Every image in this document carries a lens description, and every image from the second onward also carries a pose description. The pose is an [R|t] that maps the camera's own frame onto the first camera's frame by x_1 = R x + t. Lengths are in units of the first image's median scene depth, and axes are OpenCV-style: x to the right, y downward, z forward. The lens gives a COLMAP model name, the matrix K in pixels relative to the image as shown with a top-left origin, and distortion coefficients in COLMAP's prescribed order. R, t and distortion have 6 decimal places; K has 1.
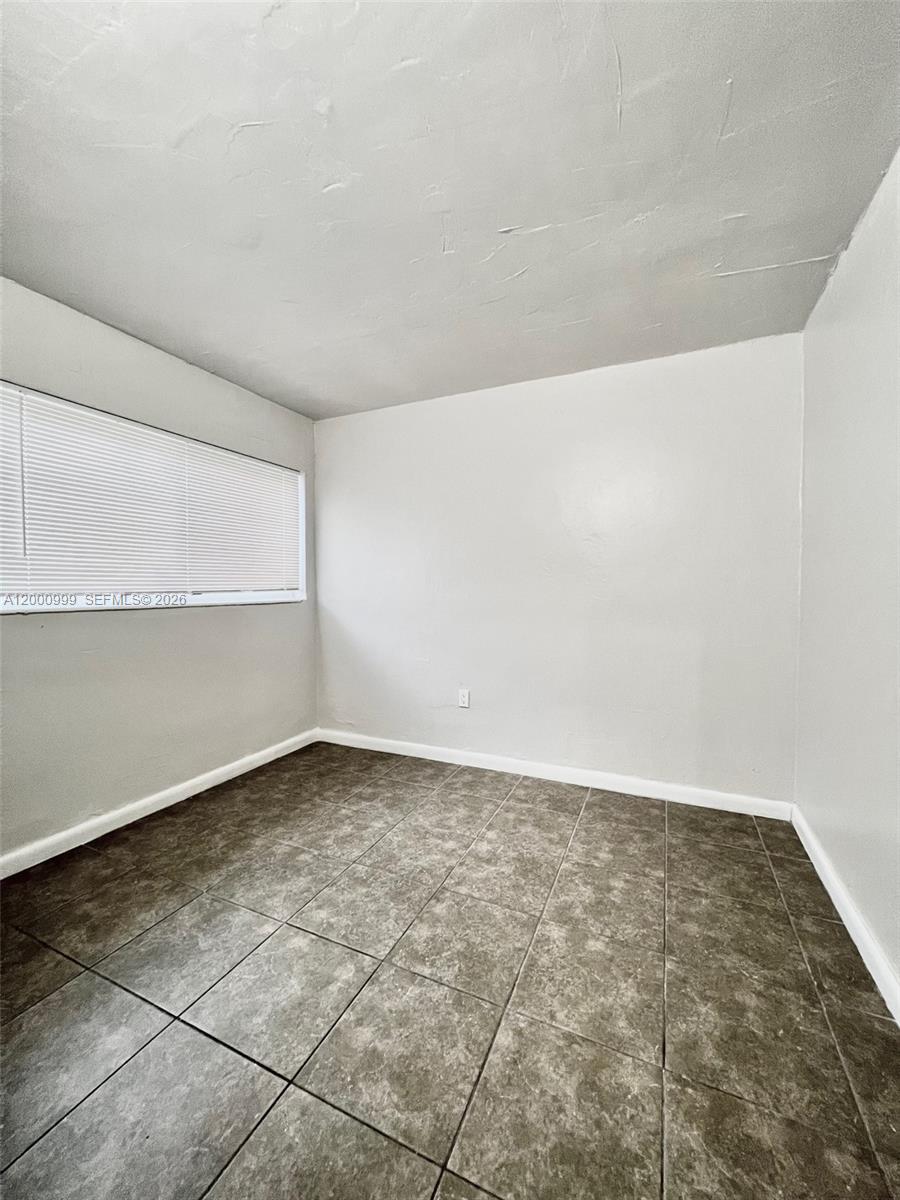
lens RADIAL K [[476.9, 0, 451.1], [0, 476.9, 596.8], [0, 0, 1]] dist [0.000706, 0.000331]
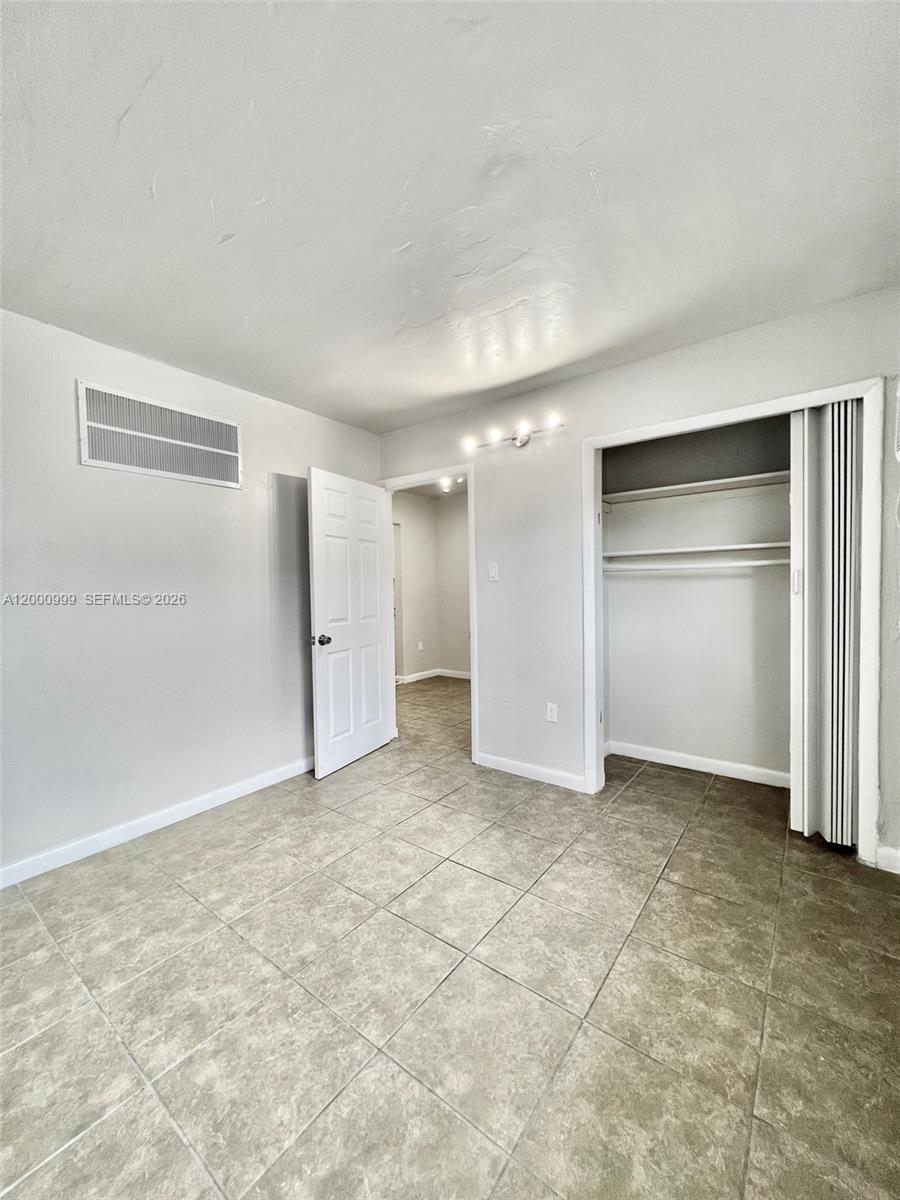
lens RADIAL K [[476.9, 0, 452.5], [0, 476.9, 598.6], [0, 0, 1]] dist [0.000706, 0.000331]
pose [[-0.974664, 0.010605, 0.223421, -0.524088], [0.022284, 0.998510, 0.049815, -0.073967], [-0.222560, 0.053531, -0.973448, 1.843198]]
